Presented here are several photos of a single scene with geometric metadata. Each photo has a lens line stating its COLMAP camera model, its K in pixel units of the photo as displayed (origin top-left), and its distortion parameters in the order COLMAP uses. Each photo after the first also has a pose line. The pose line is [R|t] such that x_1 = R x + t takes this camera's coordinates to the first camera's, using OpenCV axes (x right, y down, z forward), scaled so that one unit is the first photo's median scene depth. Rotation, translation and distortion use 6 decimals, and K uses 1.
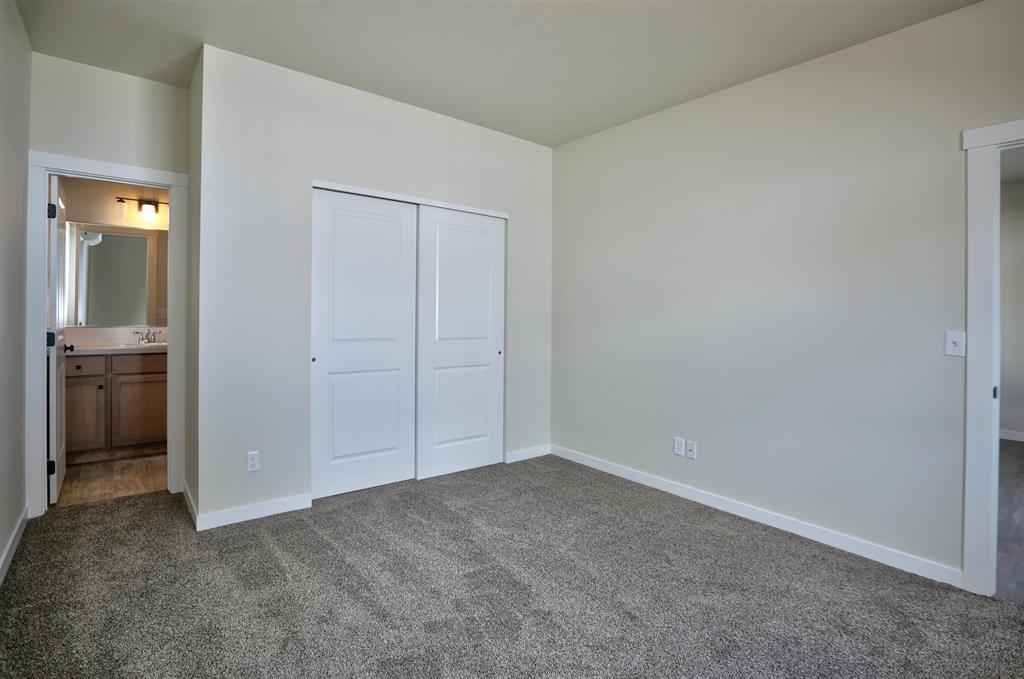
lens RADIAL K [[490.3, 0, 496.7], [0, 490.3, 309.5], [0, 0, 1]] dist [-0.065318, 0.017581]
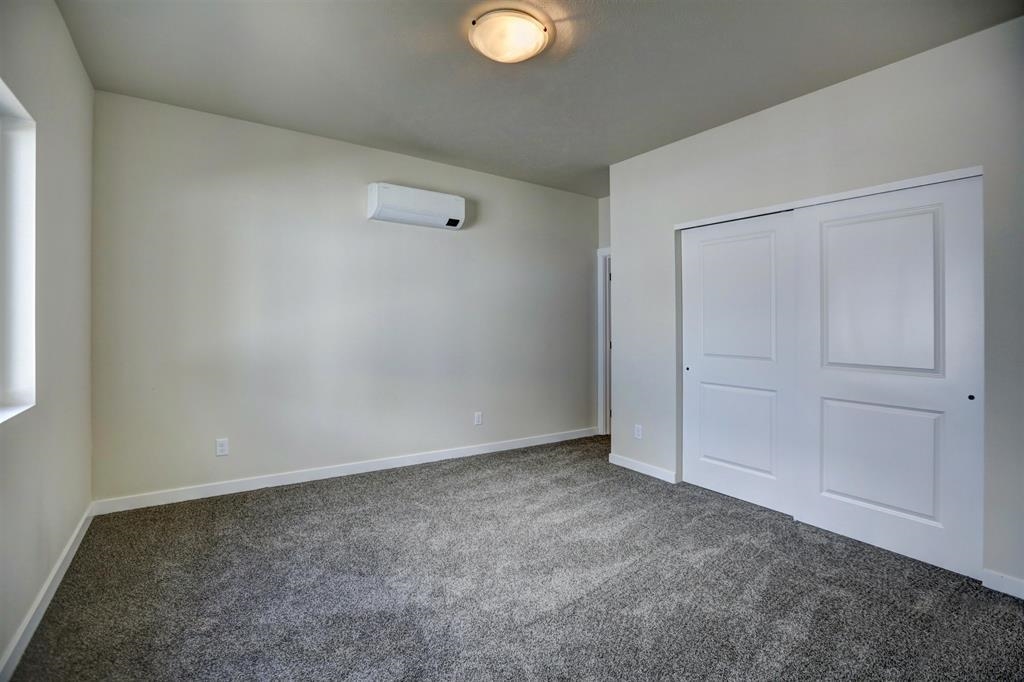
lens RADIAL K [[478.2, 0, 514.7], [0, 478.2, 333.8], [0, 0, 1]] dist [-0.042705, 0.017760]
pose [[-0.073830, 0.001704, -0.997269, 0.830335], [-0.002261, 0.999996, 0.001876, 0.012819], [0.997268, 0.002393, -0.073826, 0.627795]]
